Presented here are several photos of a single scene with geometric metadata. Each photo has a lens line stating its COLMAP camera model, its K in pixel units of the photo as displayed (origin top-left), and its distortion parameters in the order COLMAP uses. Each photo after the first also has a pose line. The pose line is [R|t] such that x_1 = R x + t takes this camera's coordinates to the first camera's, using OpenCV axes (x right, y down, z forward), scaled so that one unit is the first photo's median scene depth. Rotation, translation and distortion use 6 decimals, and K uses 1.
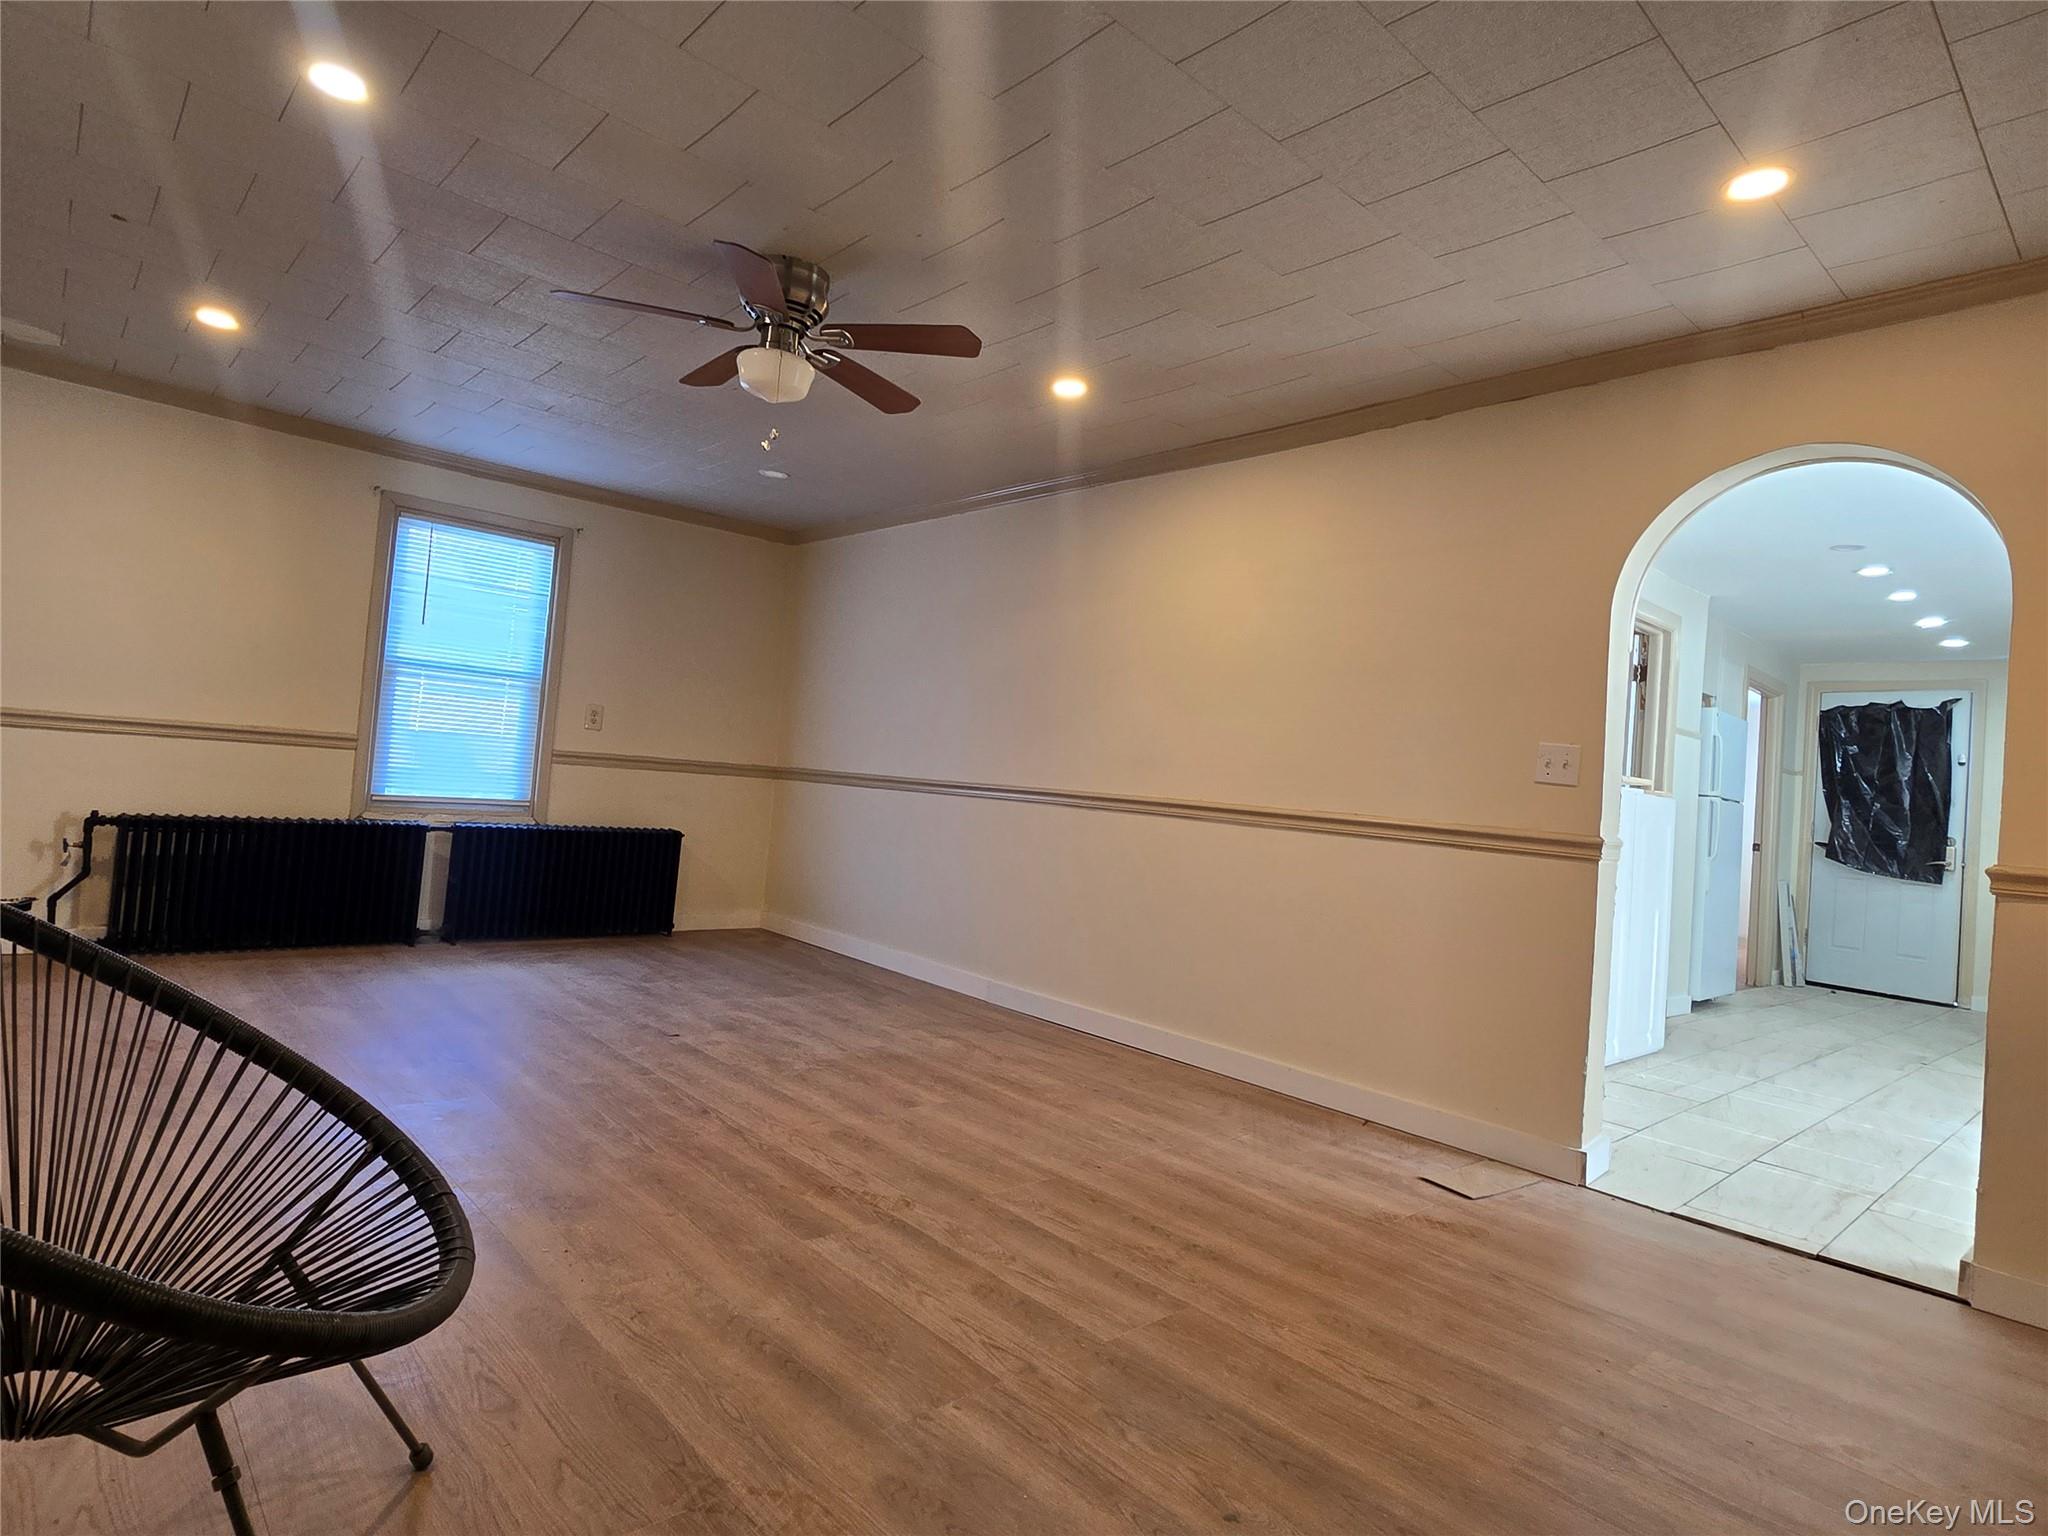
lens RADIAL K [[1102.0, 0, 1015.6], [0, 1102.0, 741.9], [0, 0, 1]] dist [0.001327, 0.000548]
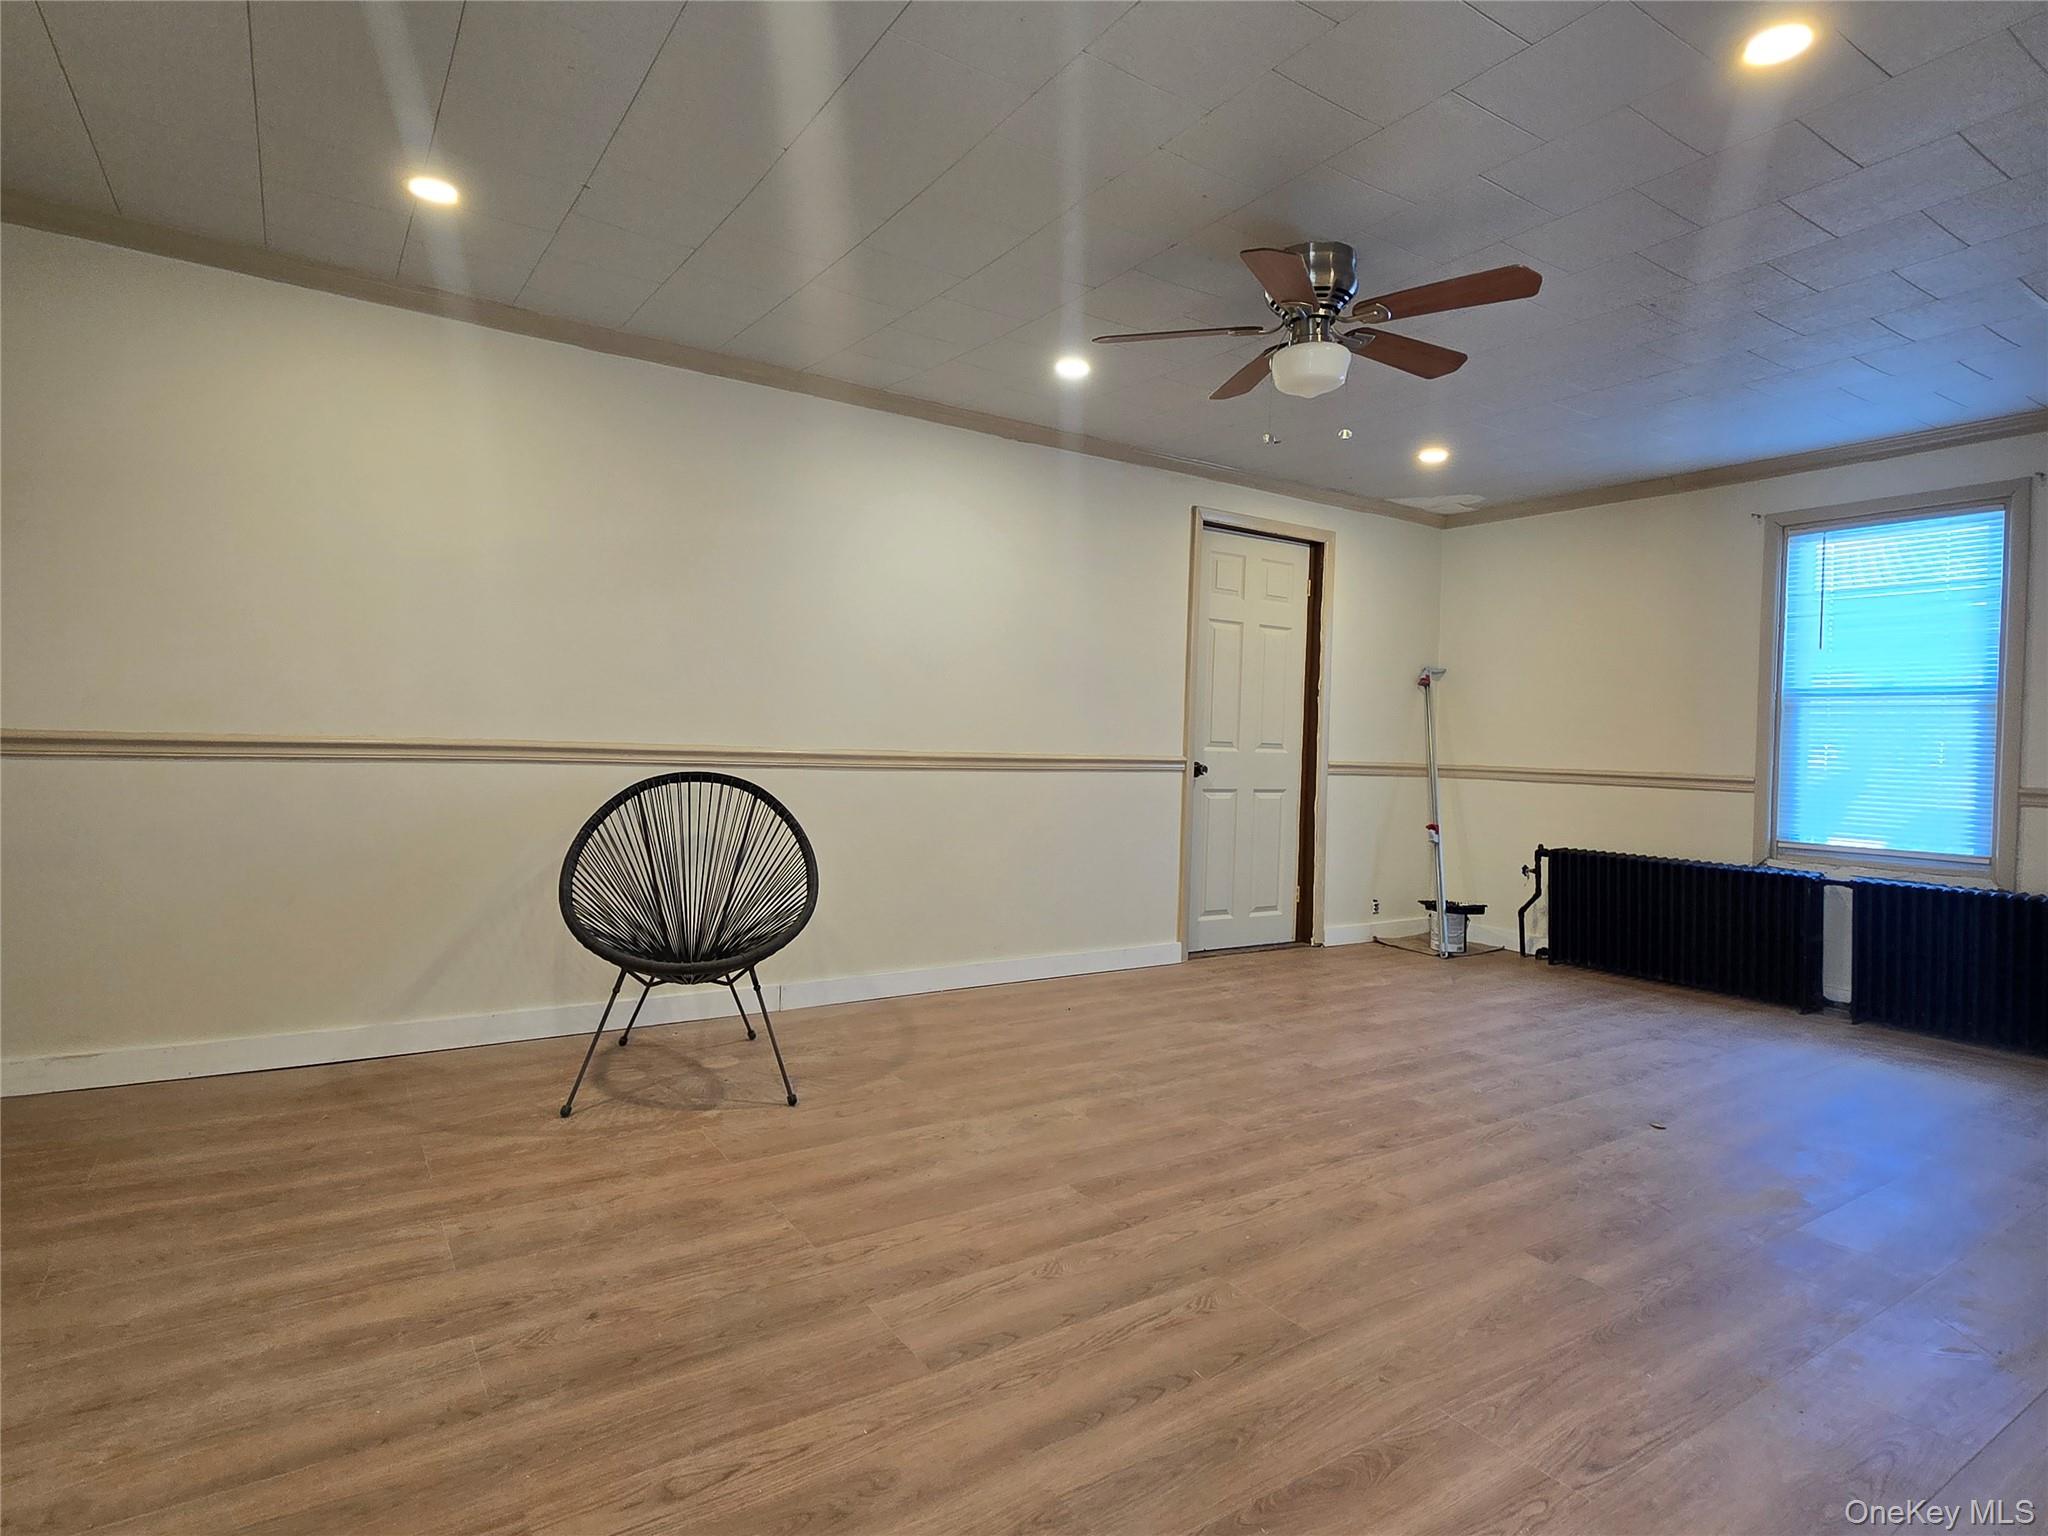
lens RADIAL K [[1102.0, 0, 1015.6], [0, 1102.0, 741.9], [0, 0, 1]] dist [0.001327, 0.000548]
pose [[-0.159237, -0.081467, -0.983873, 0.509855], [-0.005993, 0.996651, -0.081556, 0.051786], [0.987222, -0.007090, -0.159192, 0.604223]]
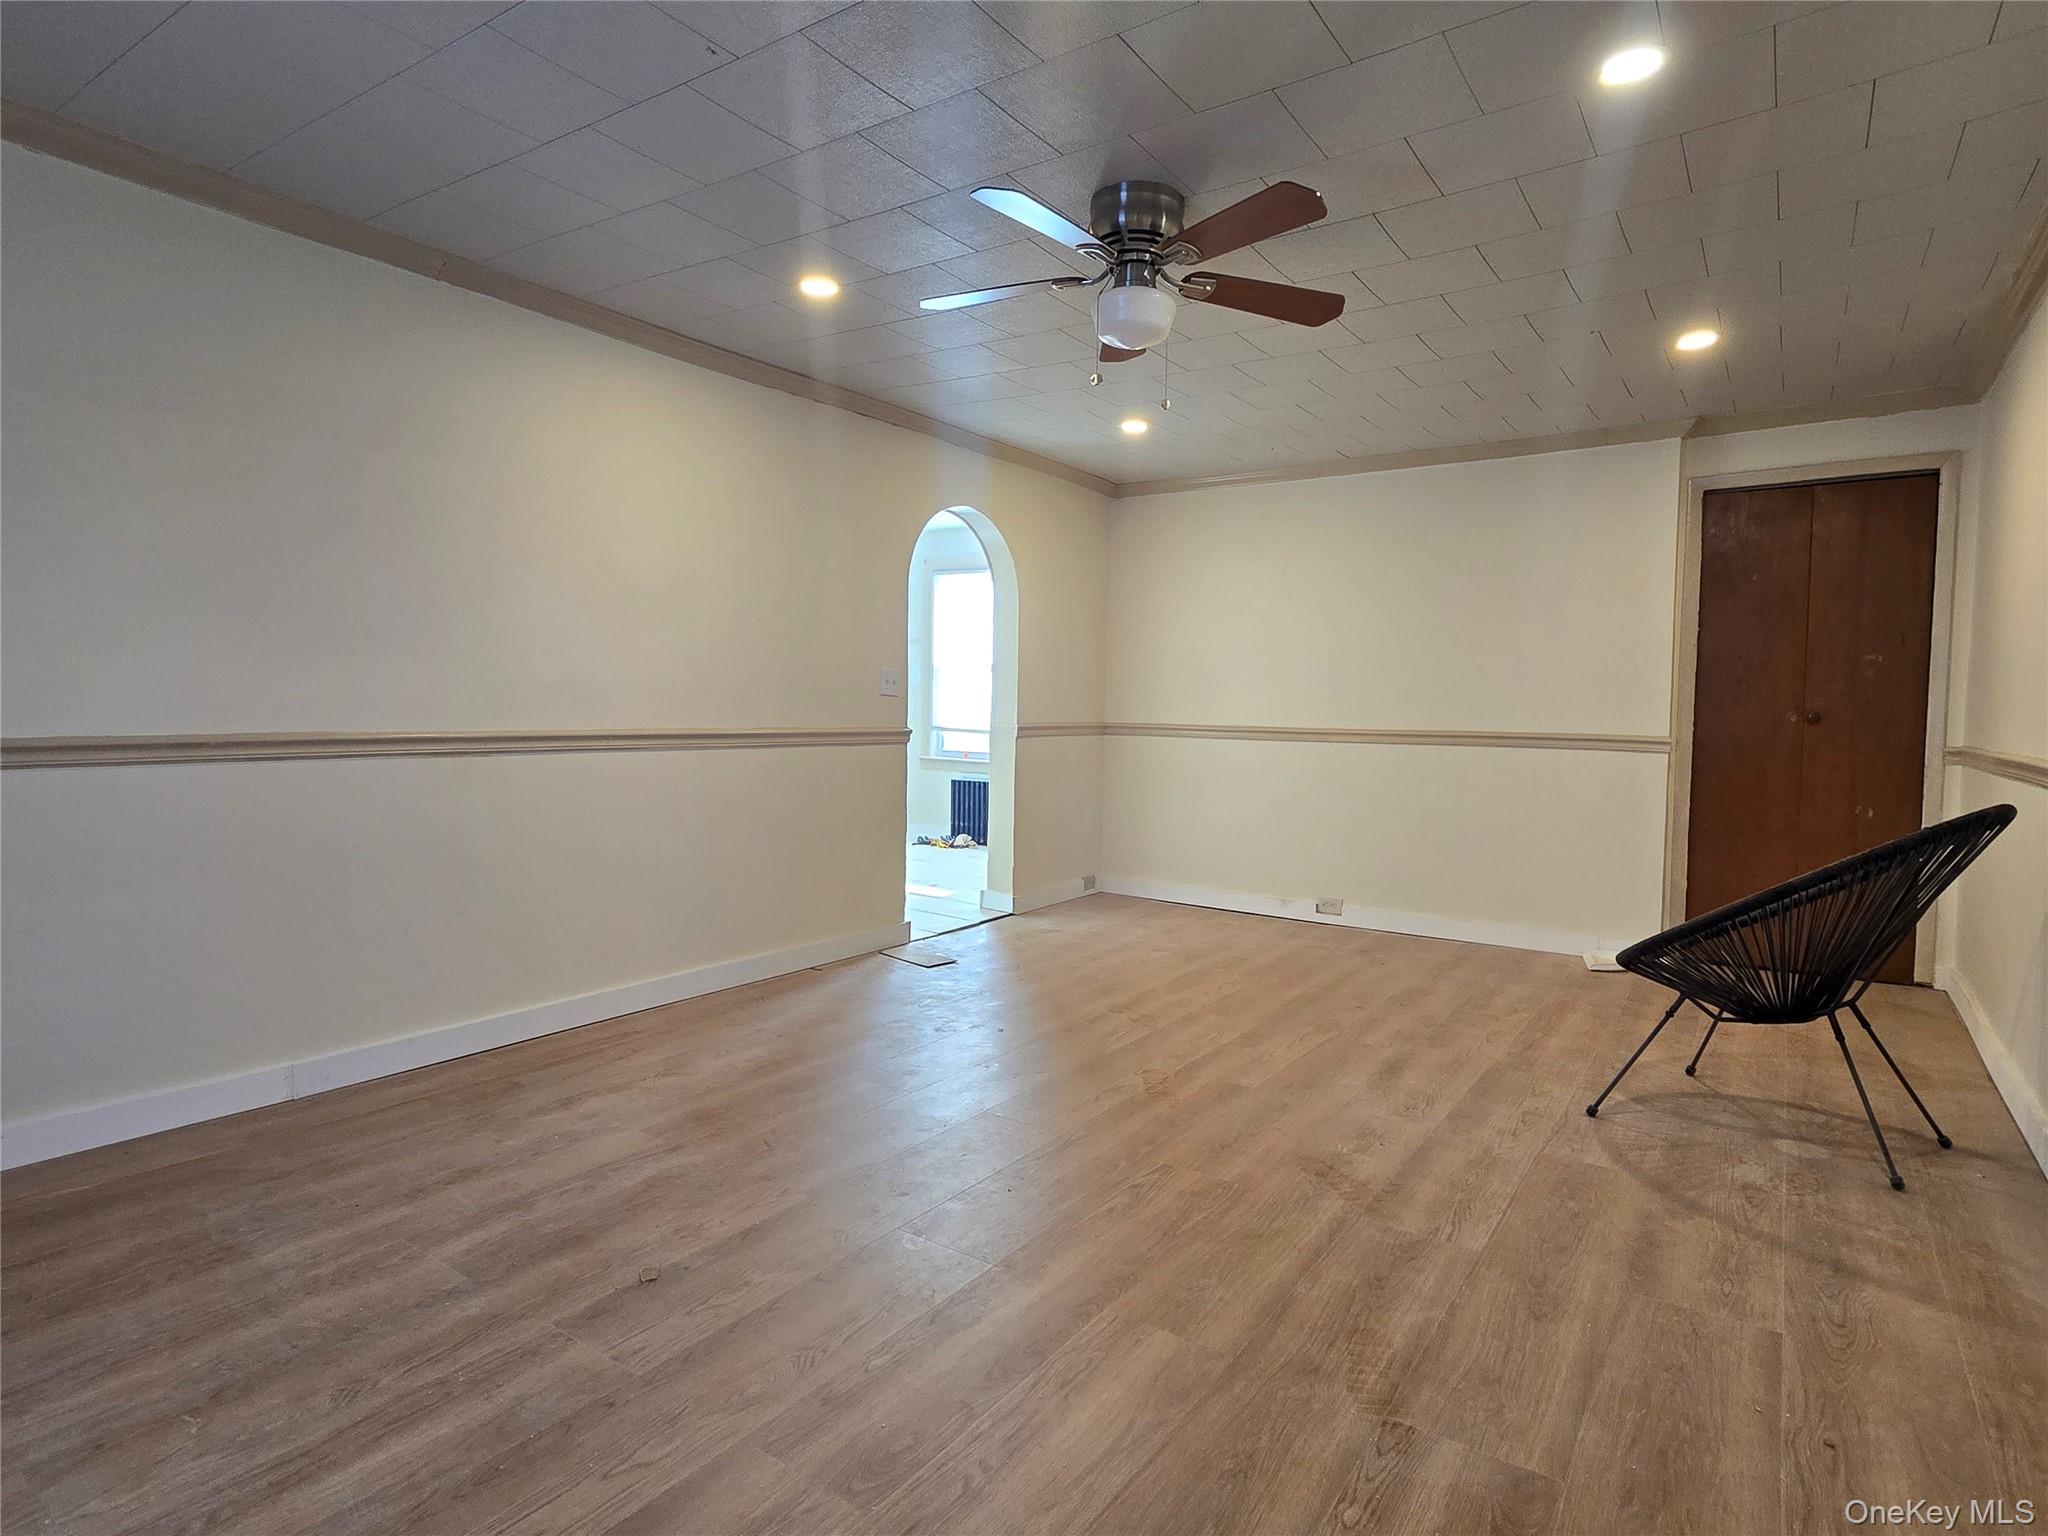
lens RADIAL K [[1102.0, 0, 1015.6], [0, 1102.0, 741.9], [0, 0, 1]] dist [0.001327, 0.000548]
pose [[-0.214044, -0.118749, 0.969579, -0.751625], [-0.070128, 0.991890, 0.106000, -0.052151], [-0.974304, -0.045306, -0.220635, 0.861113]]
